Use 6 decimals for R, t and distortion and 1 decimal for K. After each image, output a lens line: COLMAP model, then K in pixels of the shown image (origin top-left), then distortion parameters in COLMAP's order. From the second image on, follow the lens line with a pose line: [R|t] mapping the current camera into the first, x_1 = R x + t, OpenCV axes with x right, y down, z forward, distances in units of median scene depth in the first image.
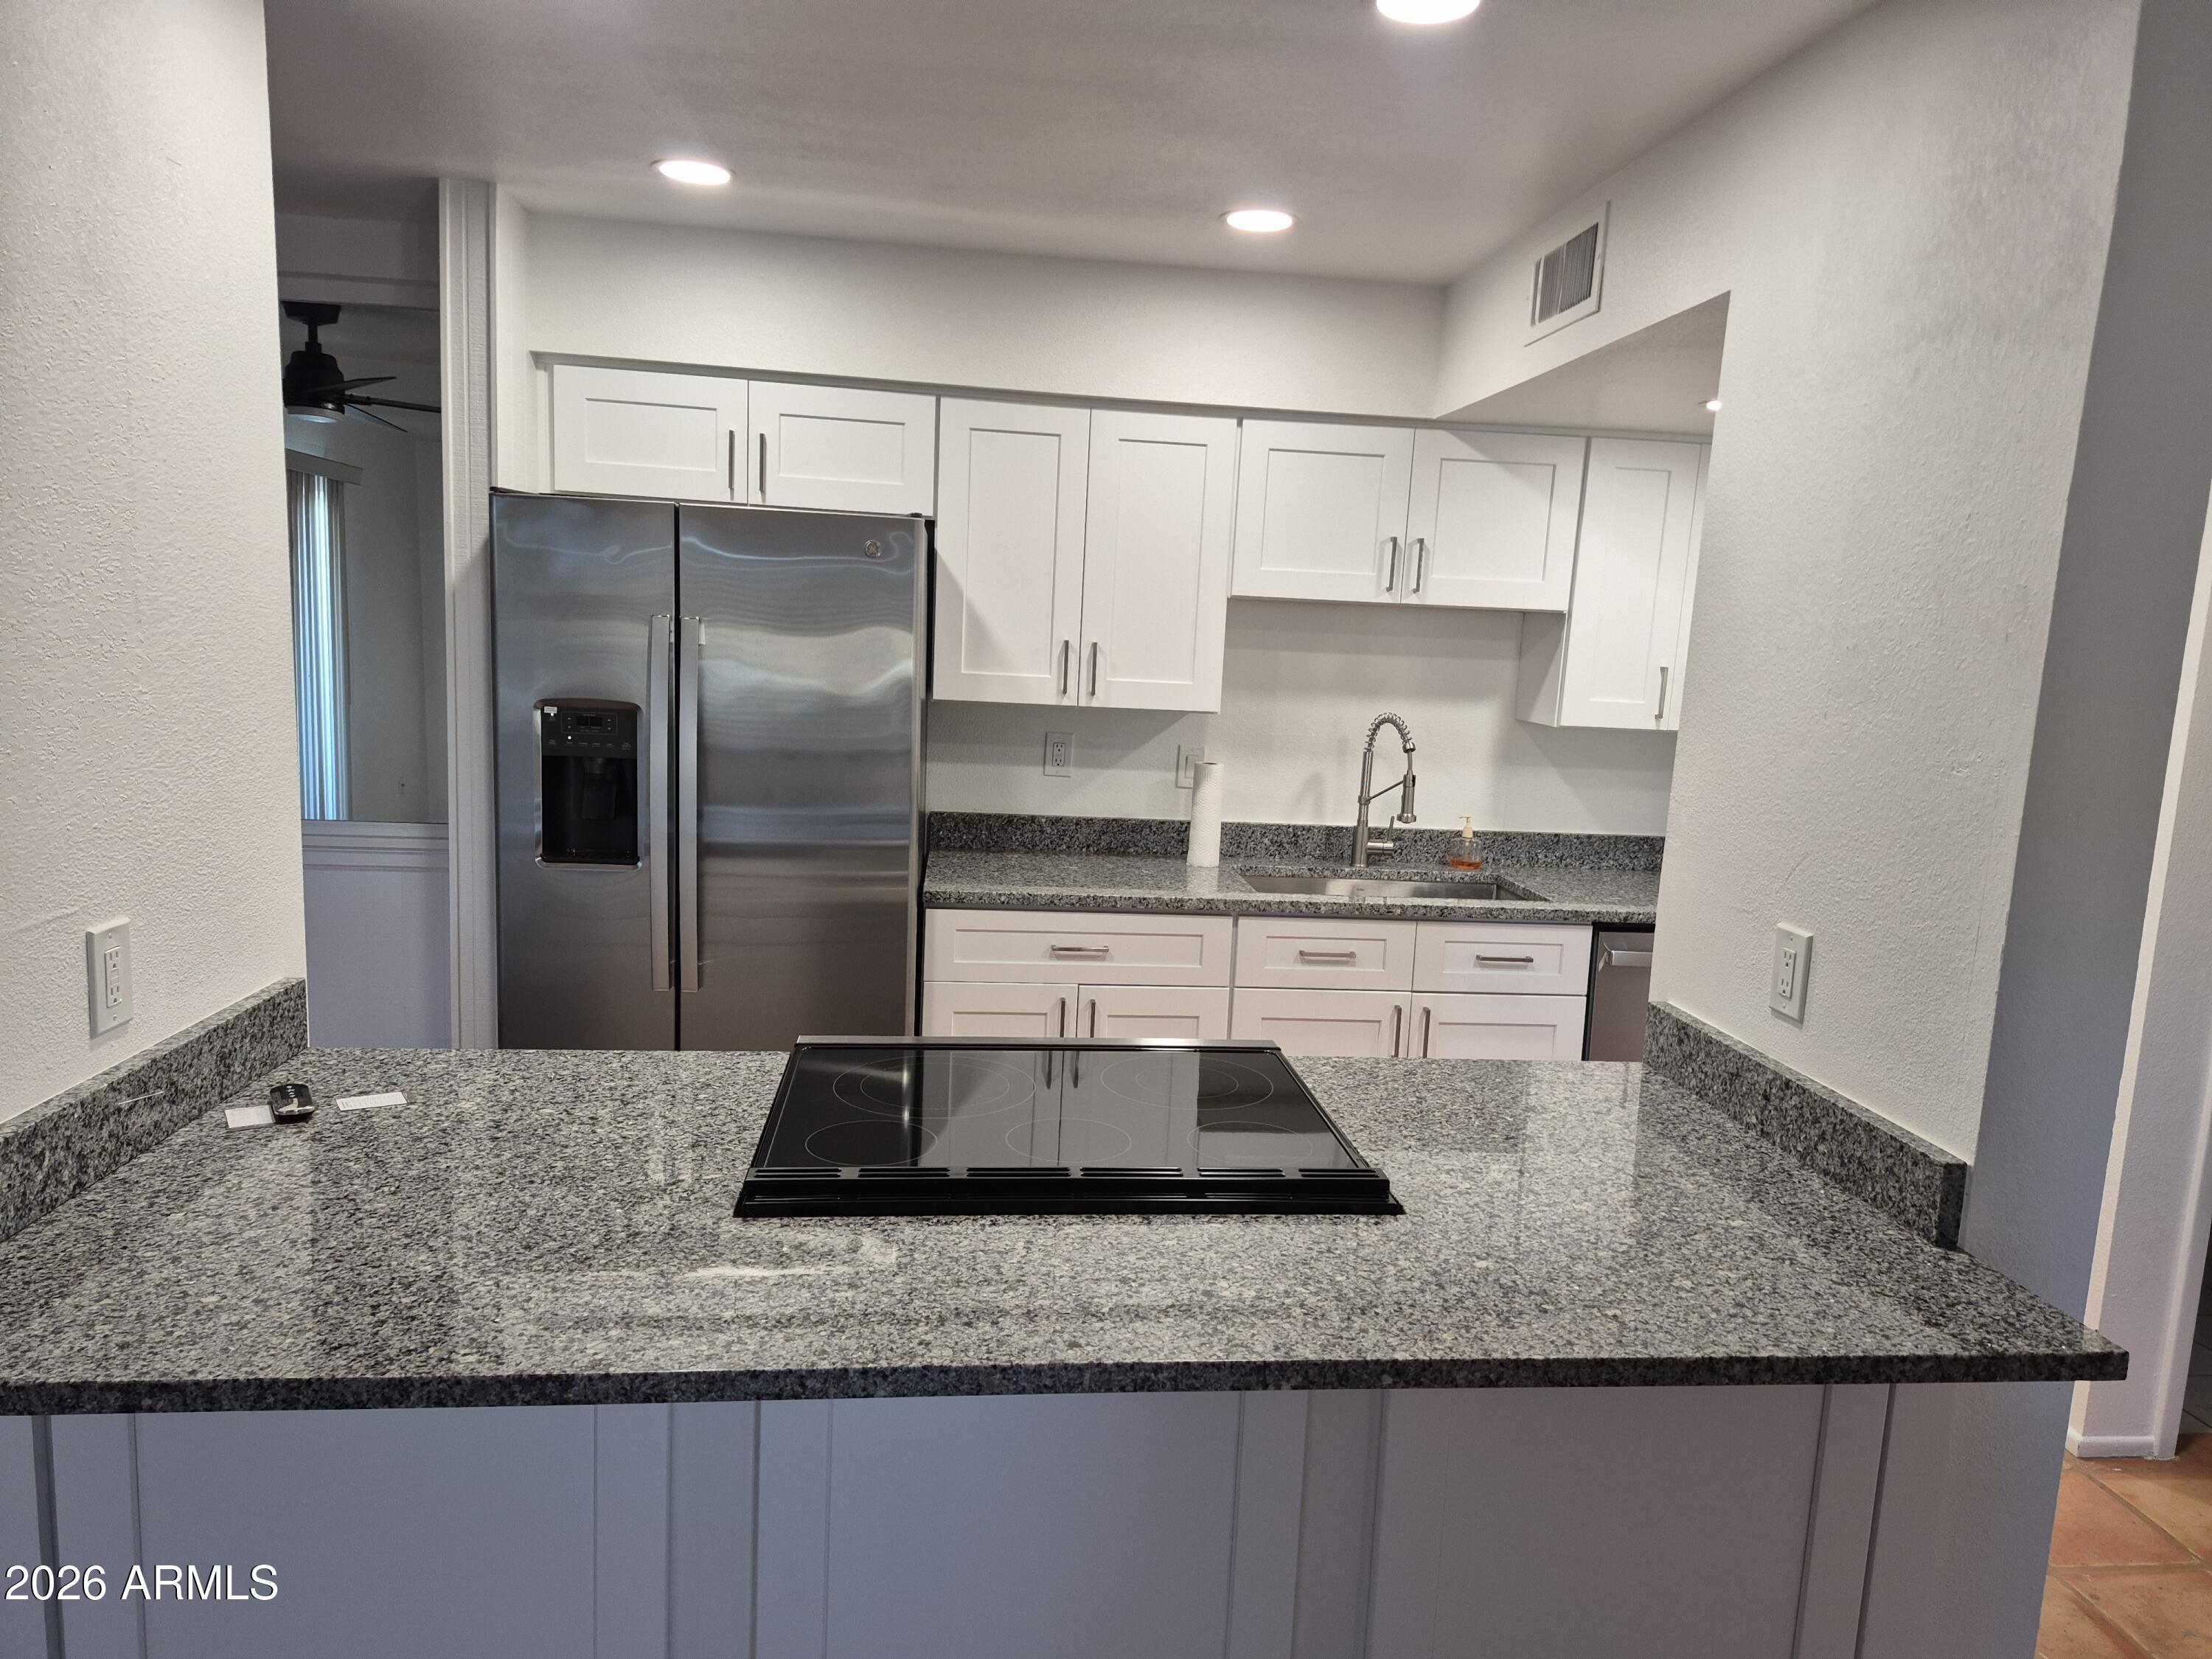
lens RADIAL K [[1507.4, 0, 1134.0], [0, 1507.4, 837.2], [0, 0, 1]] dist [0.141080, -0.213867]
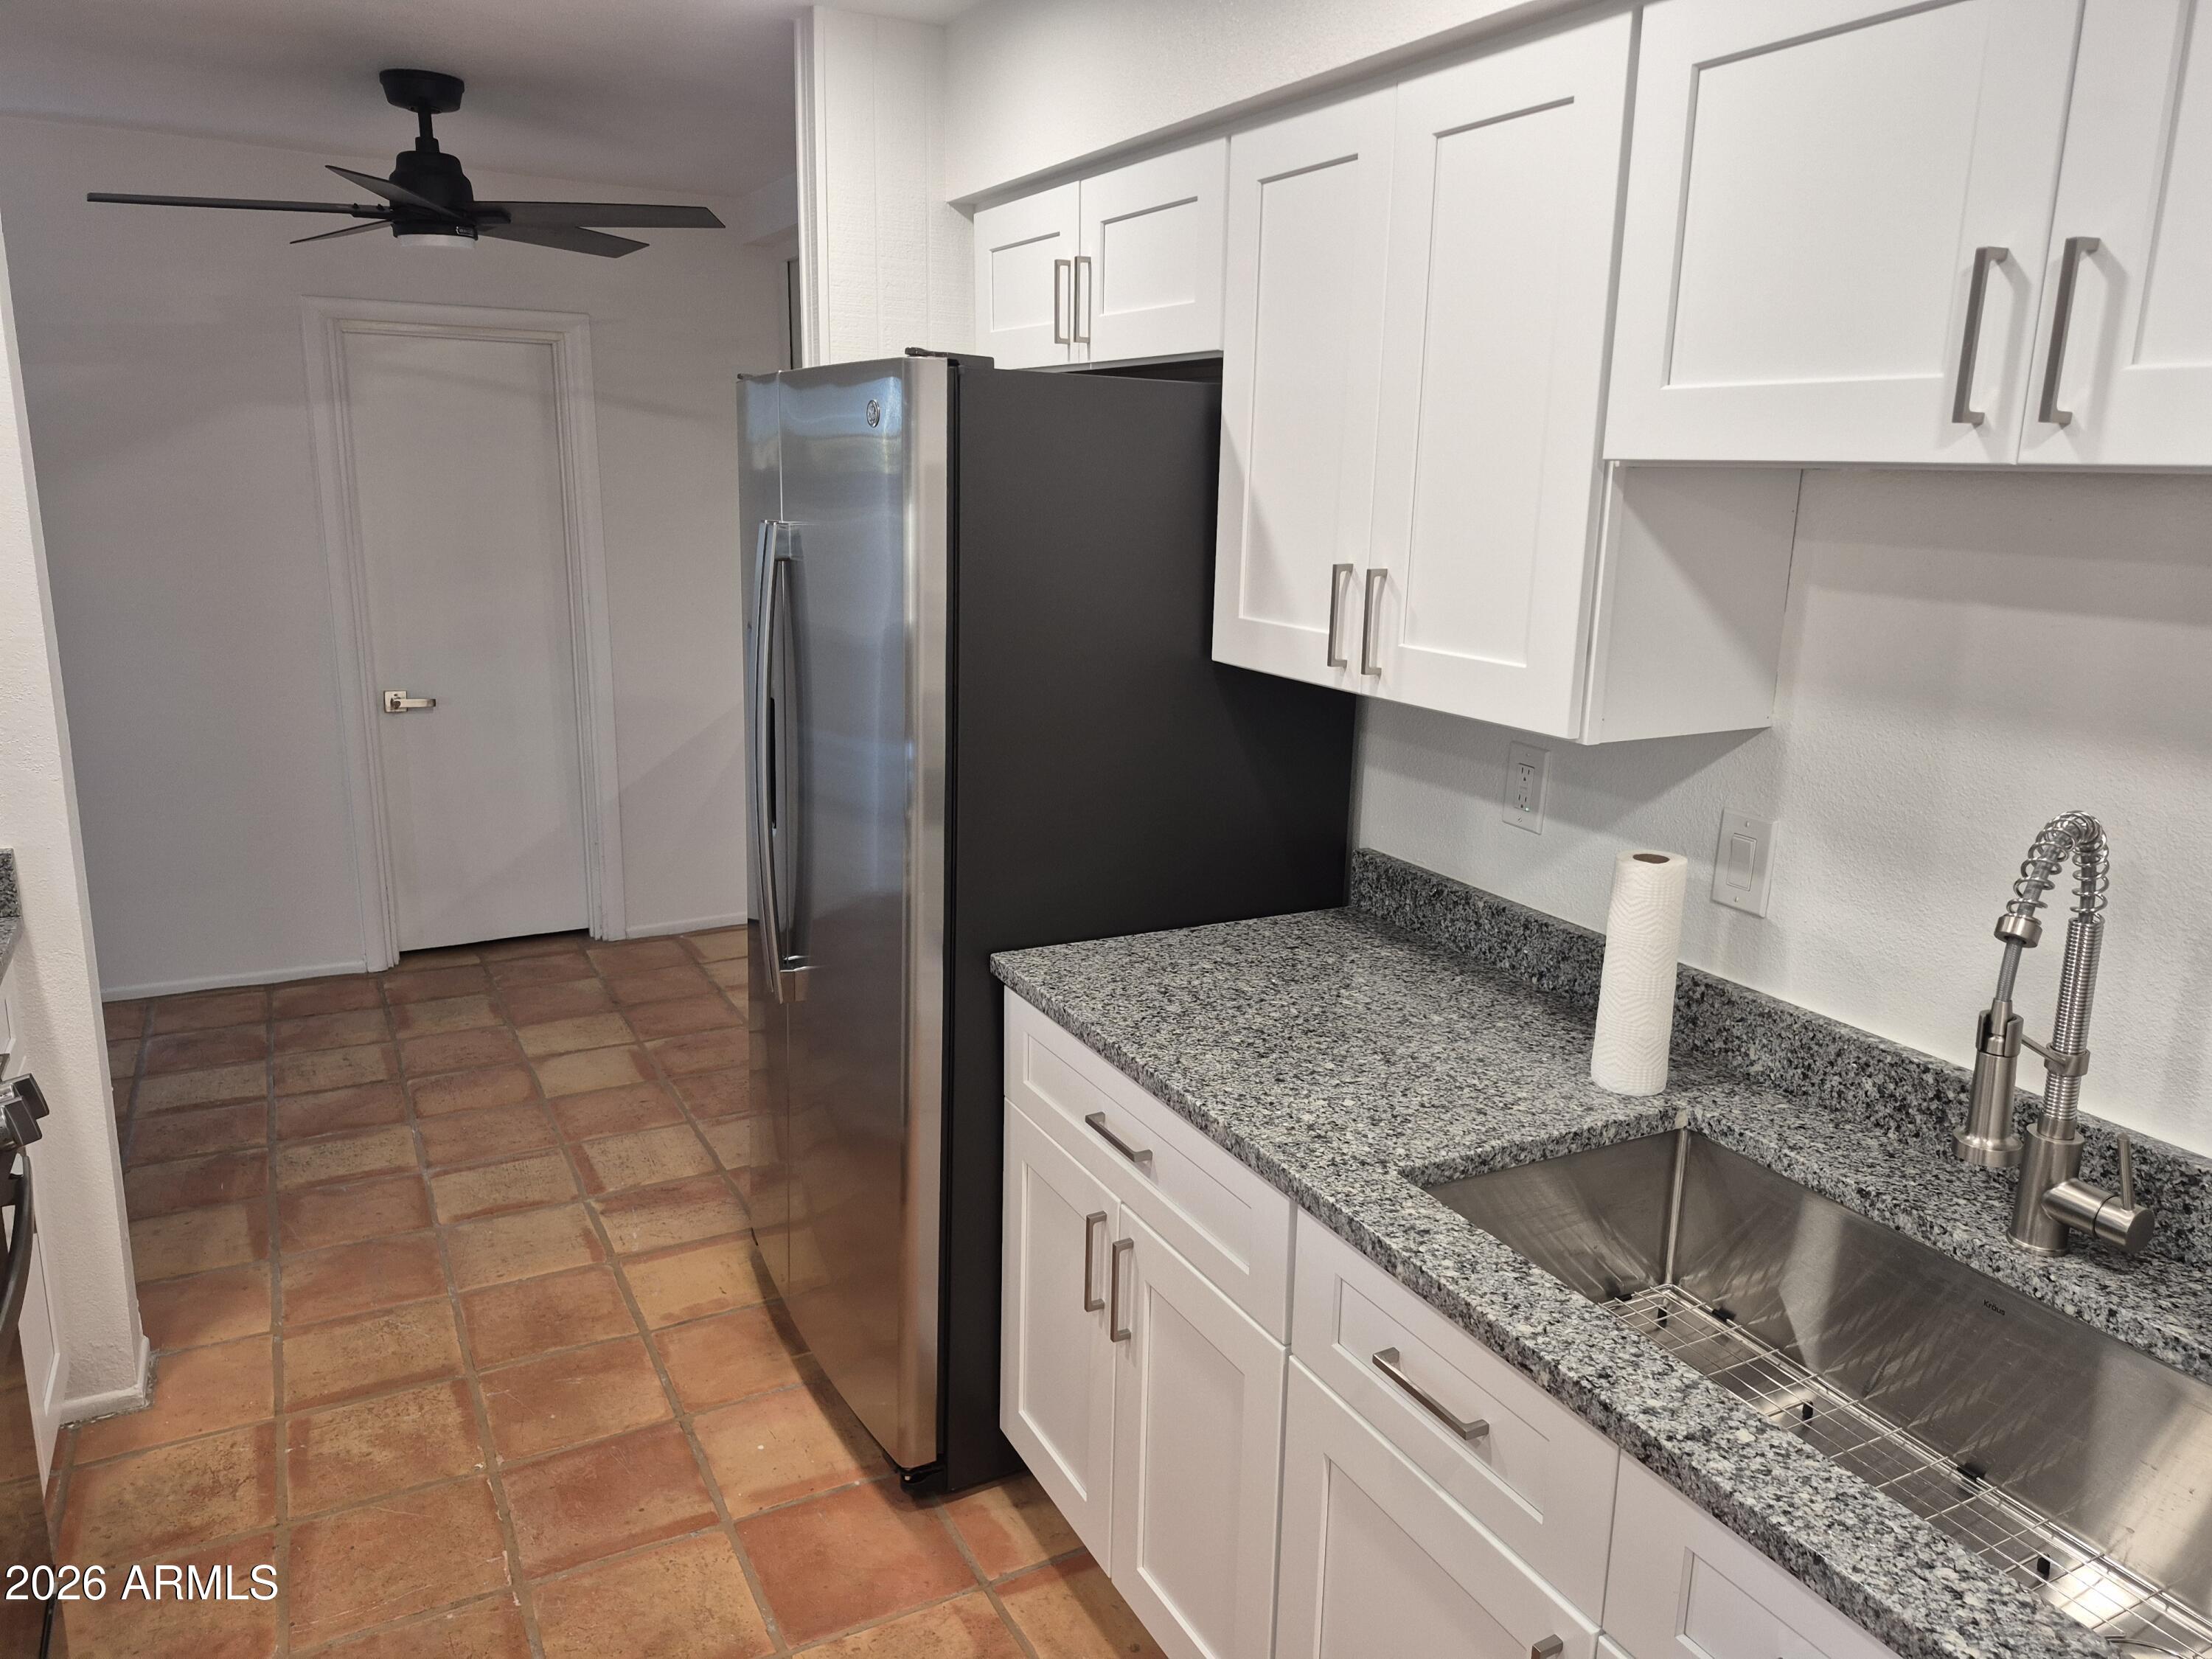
lens RADIAL K [[1550.7, 0, 1111.0], [0, 1550.7, 801.8], [0, 0, 1]] dist [0.034795, -0.048412]
pose [[0.358679, 0.157720, -0.920040, 0.440610], [-0.130945, 0.984378, 0.117701, -0.107074], [0.924231, 0.078258, 0.373728, 0.769981]]
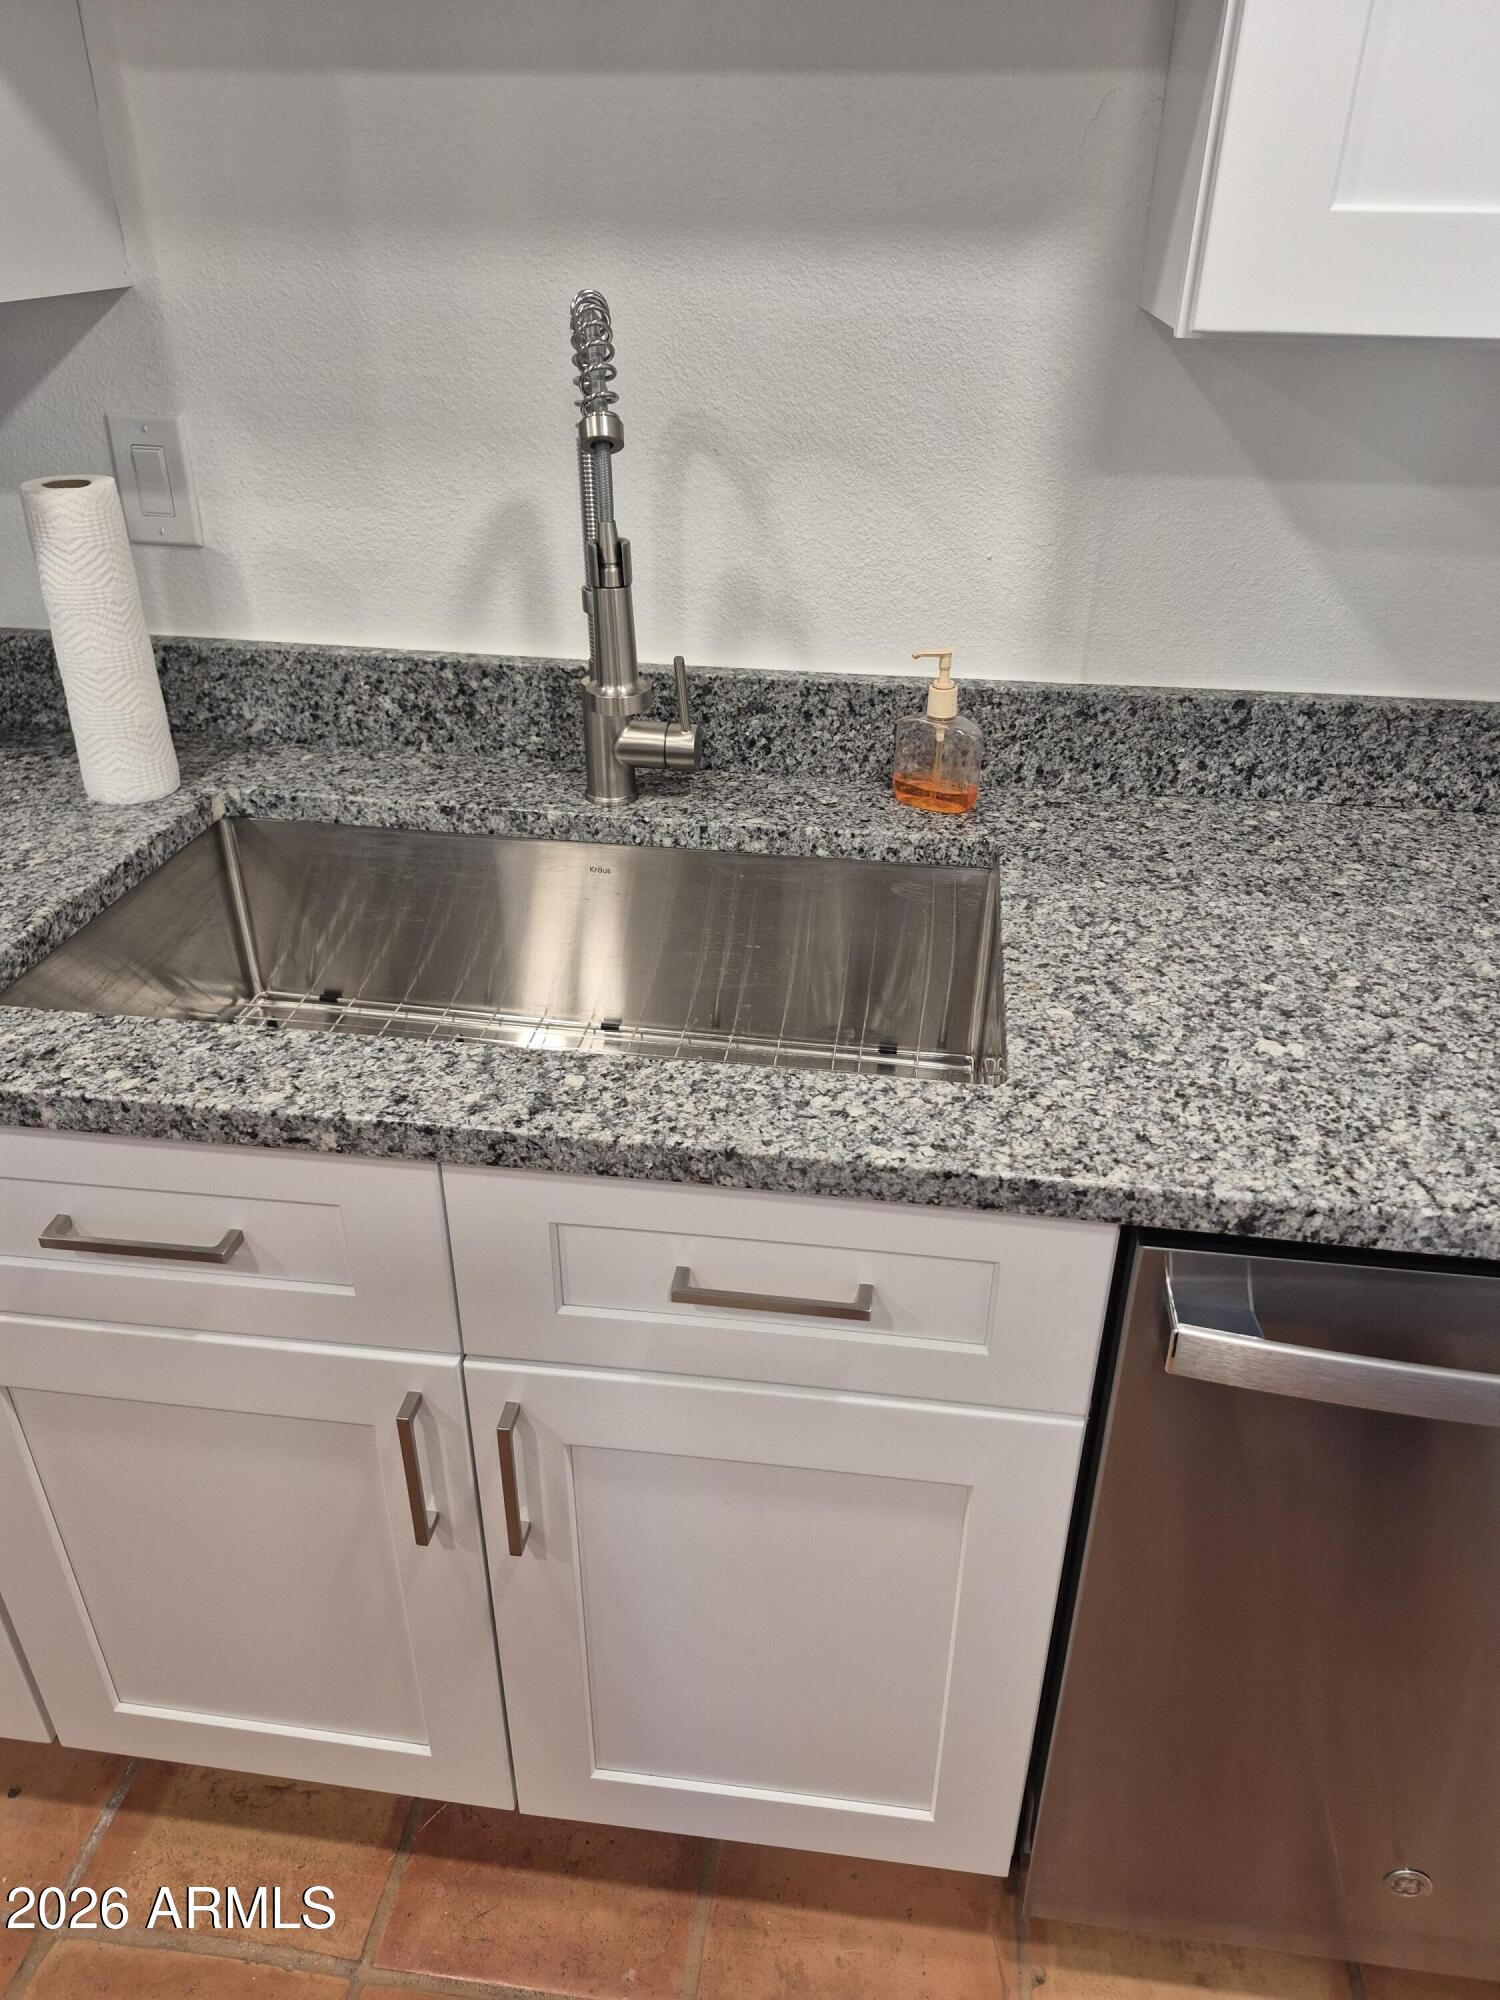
lens RADIAL K [[1402.0, 0, 790.1], [0, 1402.0, 1030.5], [0, 0, 1]] dist [0.034795, -0.048412]
pose [[0.972371, 0.086643, -0.216768, 0.303016], [0.002719, 0.924305, 0.381645, -0.061893], [0.233427, -0.371690, 0.898532, 0.807020]]
